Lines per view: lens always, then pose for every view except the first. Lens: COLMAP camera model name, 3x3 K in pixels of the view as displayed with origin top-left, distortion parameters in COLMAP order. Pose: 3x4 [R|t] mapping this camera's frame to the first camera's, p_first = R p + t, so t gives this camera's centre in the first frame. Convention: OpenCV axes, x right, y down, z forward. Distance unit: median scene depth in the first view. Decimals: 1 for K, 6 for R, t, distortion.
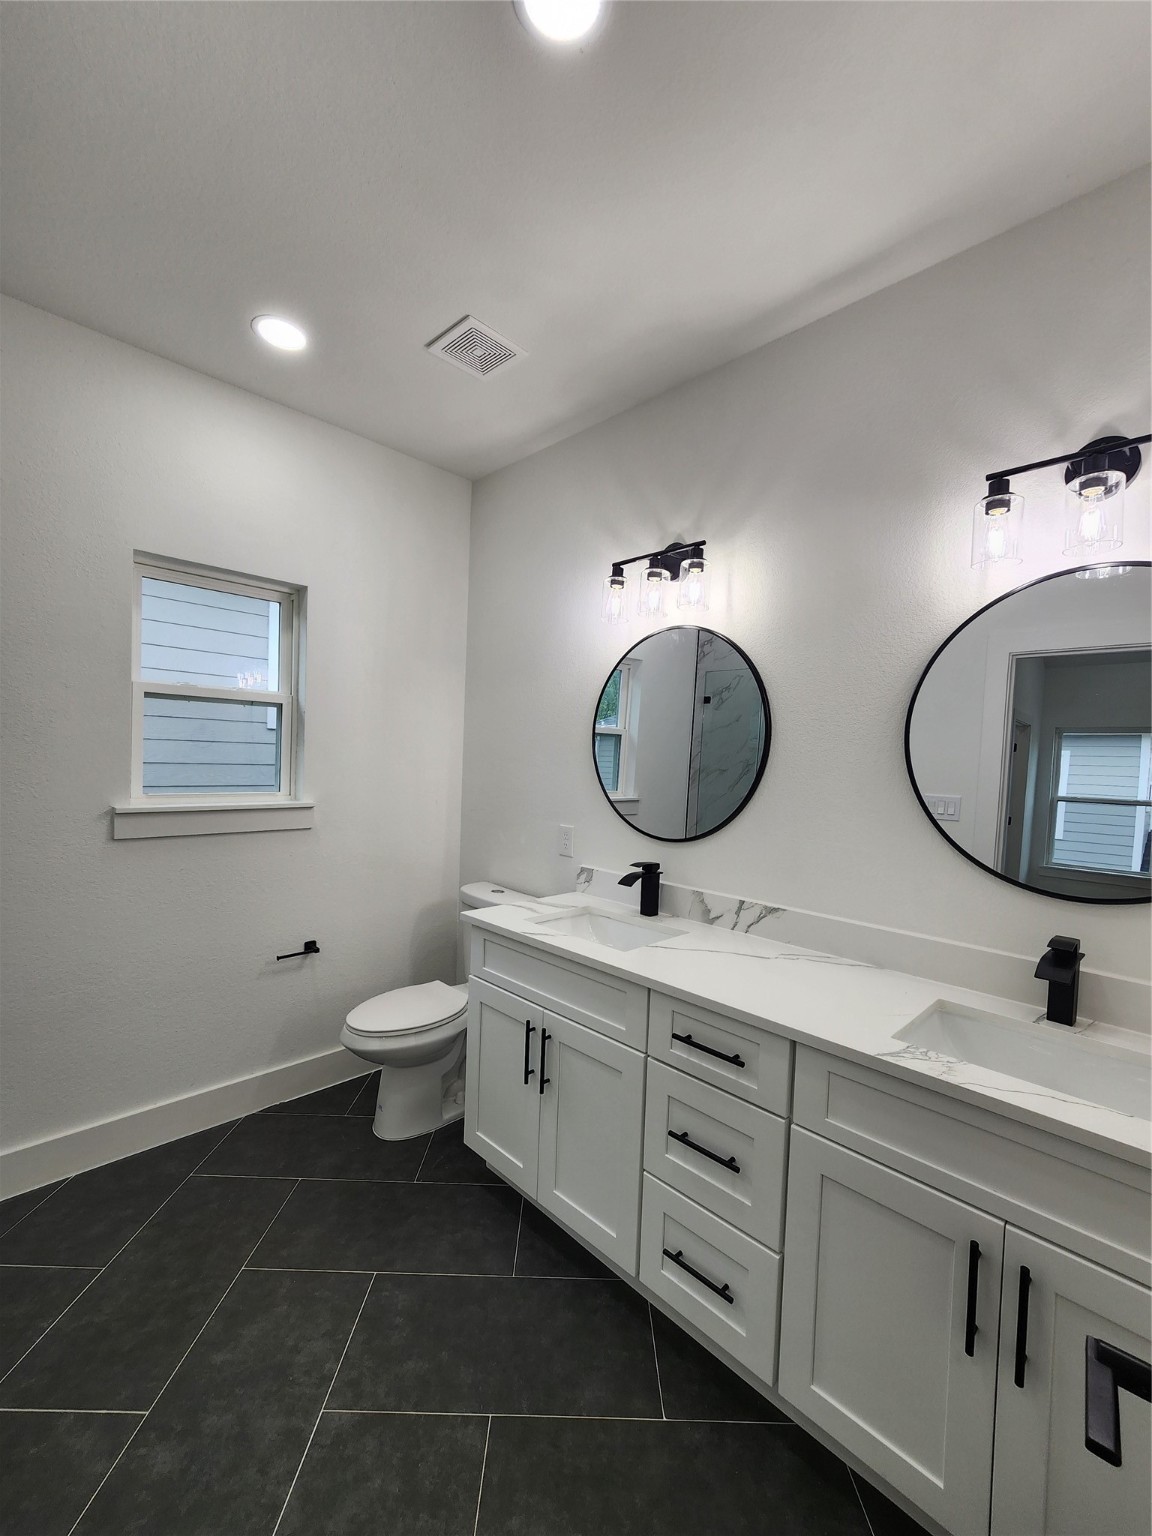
lens RADIAL K [[640.0, 0, 582.1], [0, 640.0, 773.6], [0, 0, 1]] dist [-0.008367, 0.006356]
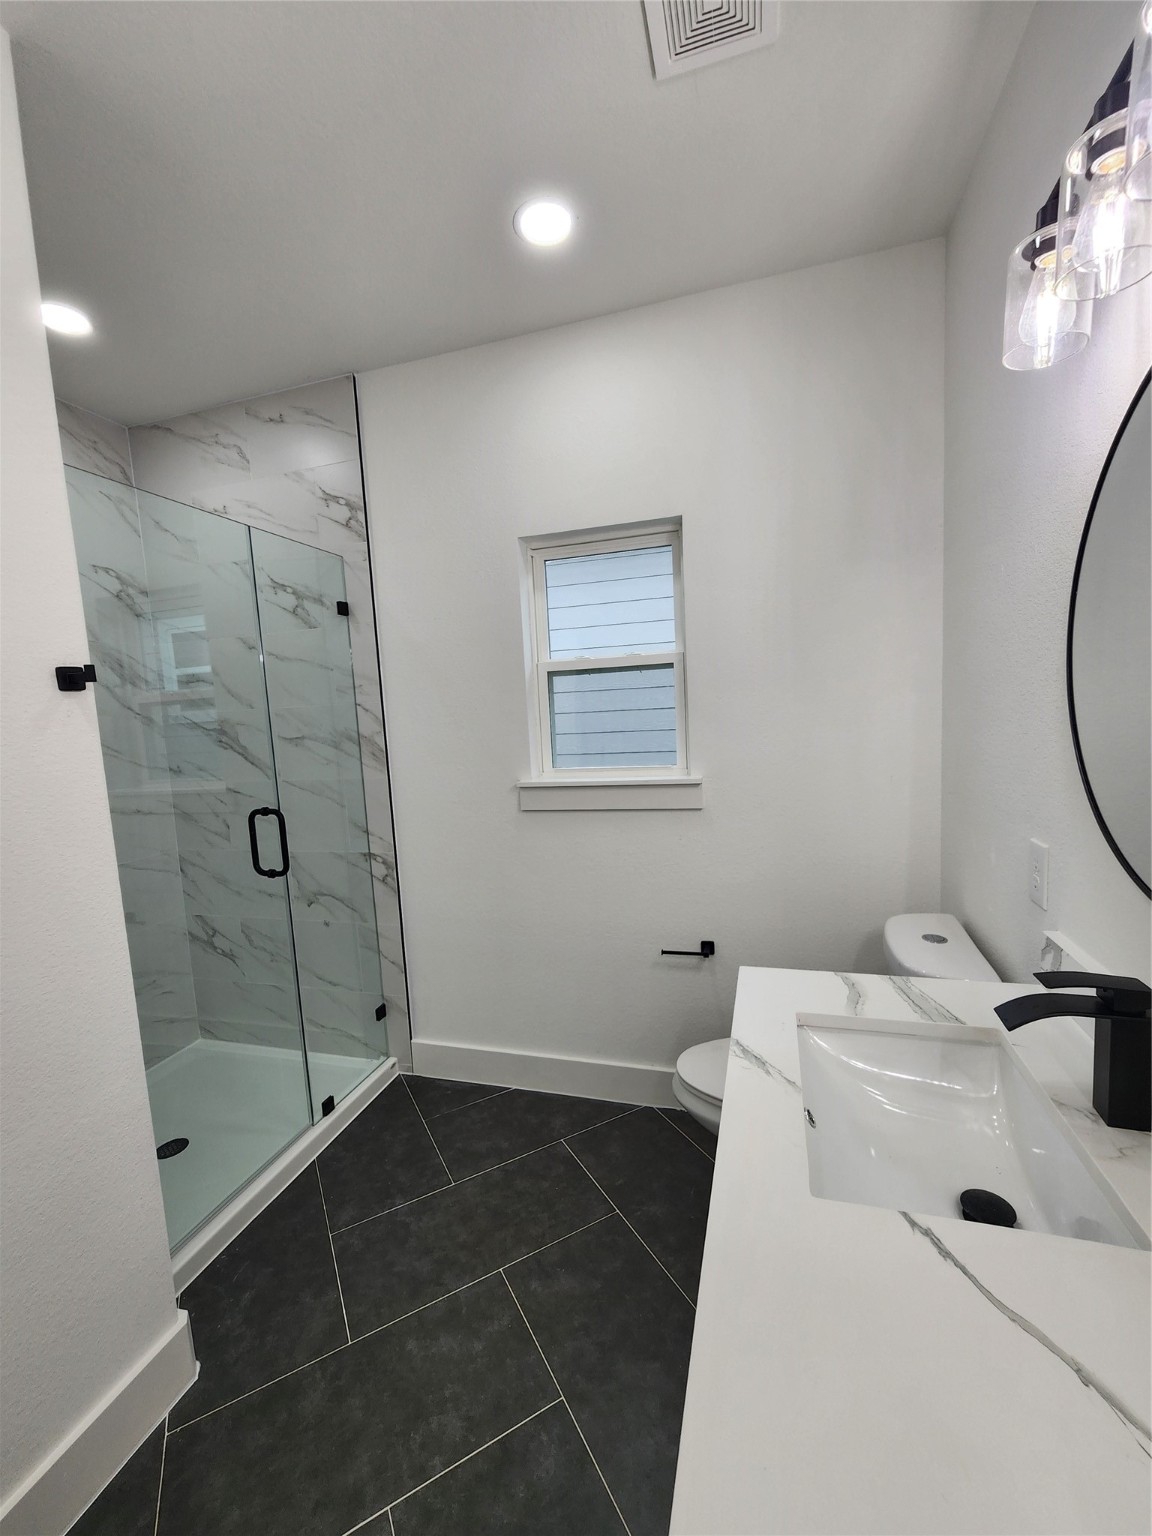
lens RADIAL K [[640.0, 0, 582.1], [0, 640.0, 773.6], [0, 0, 1]] dist [-0.008367, 0.006356]
pose [[0.470343, 0.027638, -0.882051, 0.264336], [0.044496, 0.997495, 0.054982, -0.014975], [0.881361, -0.065108, 0.467936, 0.523808]]
